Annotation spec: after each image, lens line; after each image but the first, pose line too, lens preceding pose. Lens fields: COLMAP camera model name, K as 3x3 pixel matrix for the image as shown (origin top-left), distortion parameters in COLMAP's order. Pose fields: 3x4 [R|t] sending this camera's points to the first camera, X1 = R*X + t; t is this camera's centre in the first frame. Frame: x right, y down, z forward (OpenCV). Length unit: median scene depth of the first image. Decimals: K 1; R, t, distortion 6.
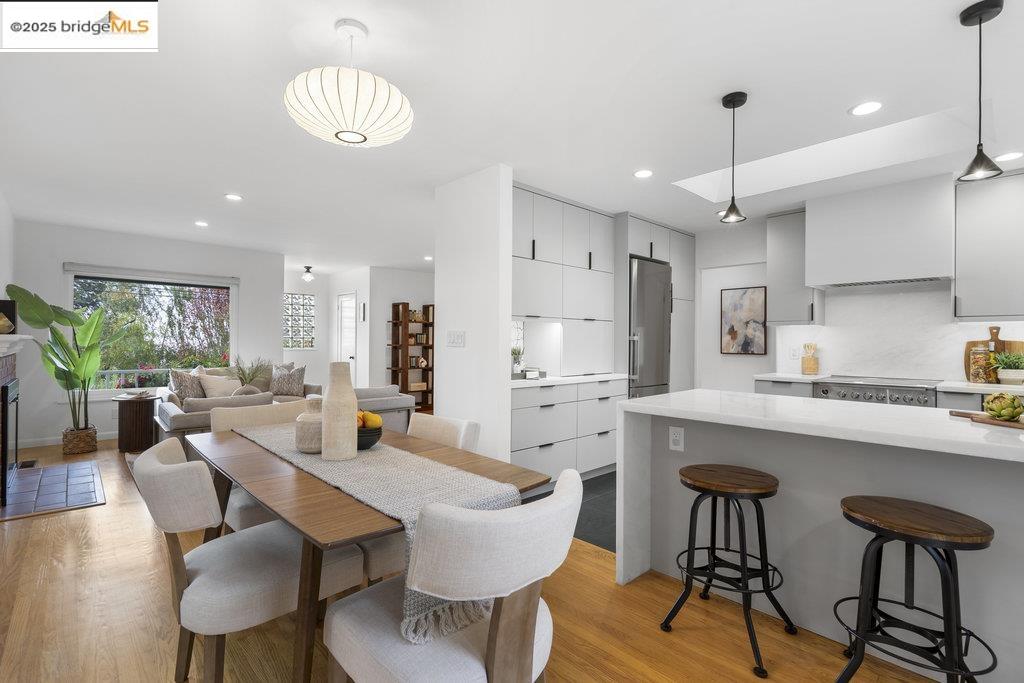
lens RADIAL K [[469.1, 0, 506.1], [0, 469.1, 340.5], [0, 0, 1]] dist [0.000495, -0.000092]
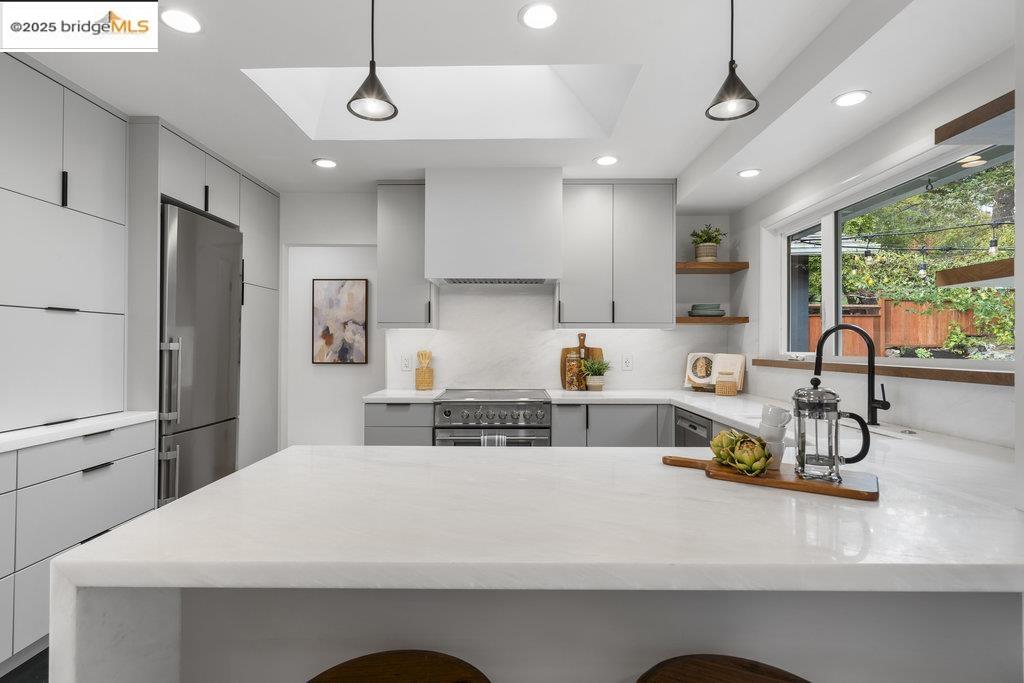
lens RADIAL K [[514.1, 0, 507.8], [0, 514.1, 339.5], [0, 0, 1]] dist [0.000824, 0.000526]
pose [[0.688660, 0.002138, 0.725081, 0.104751], [0.001372, 0.999990, -0.004251, -0.009745], [-0.725083, 0.003922, 0.688650, 0.284471]]
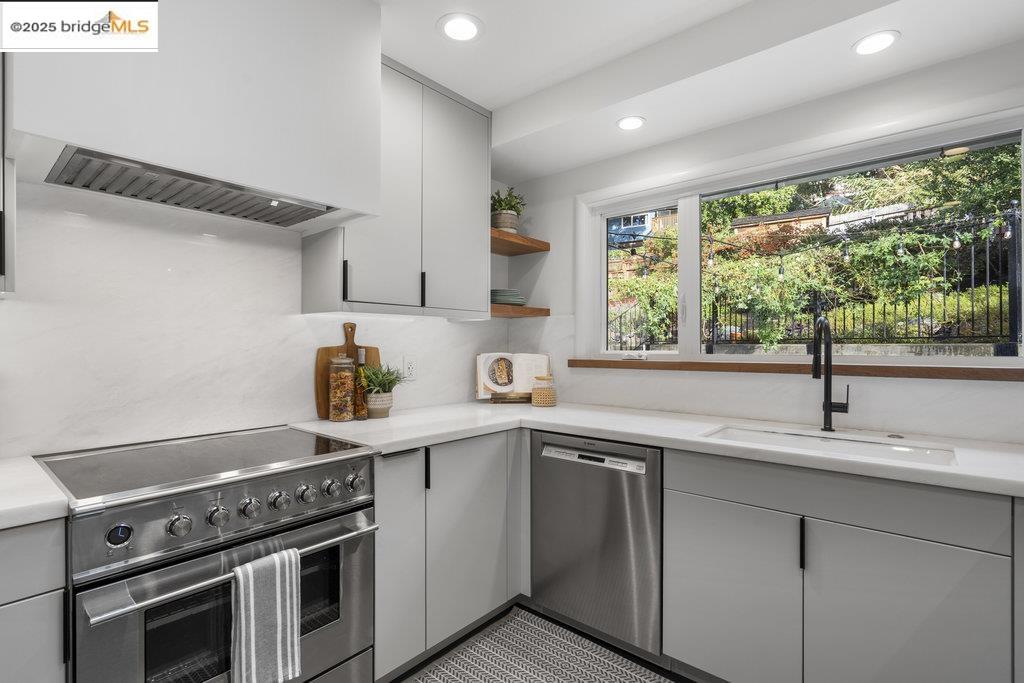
lens RADIAL K [[489.9, 0, 508.3], [0, 489.9, 347.8], [0, 0, 1]] dist [0.000621, 0.000278]
pose [[-0.112290, -0.011796, 0.993606, 0.319110], [-0.004010, 0.999927, 0.011418, -0.004410], [-0.993667, -0.002702, -0.112329, 0.696349]]
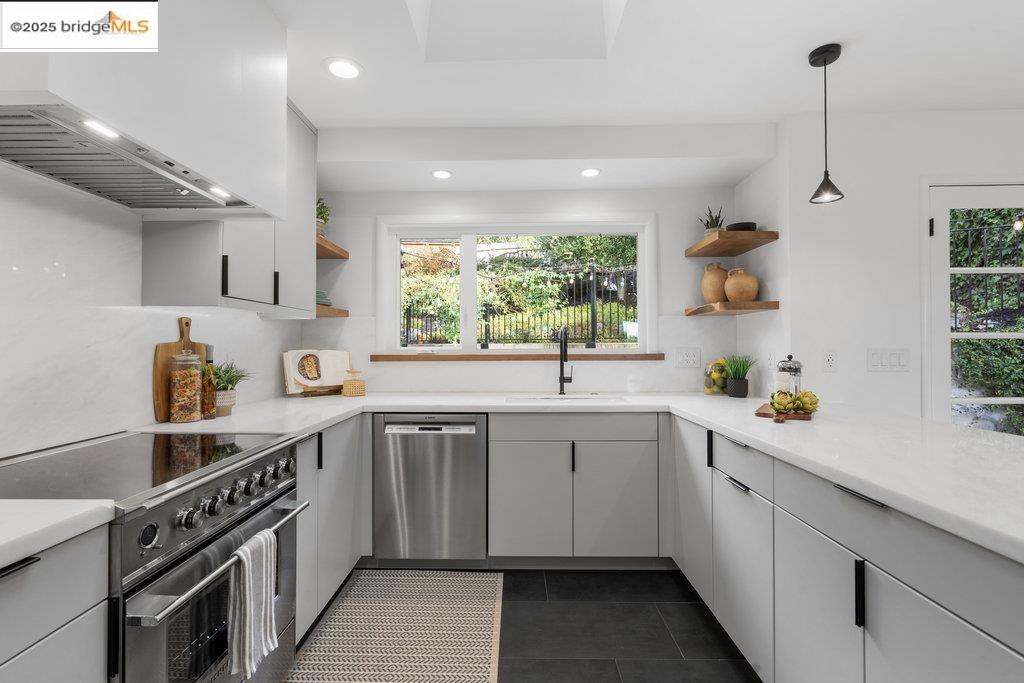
lens RADIAL K [[469.1, 0, 506.1], [0, 469.1, 340.5], [0, 0, 1]] dist [0.000495, -0.000092]
pose [[-0.719687, 0.001708, 0.694296, 0.303375], [-0.005597, 0.999950, -0.008263, 0.000505], [-0.694276, -0.009833, -0.719642, 0.909833]]
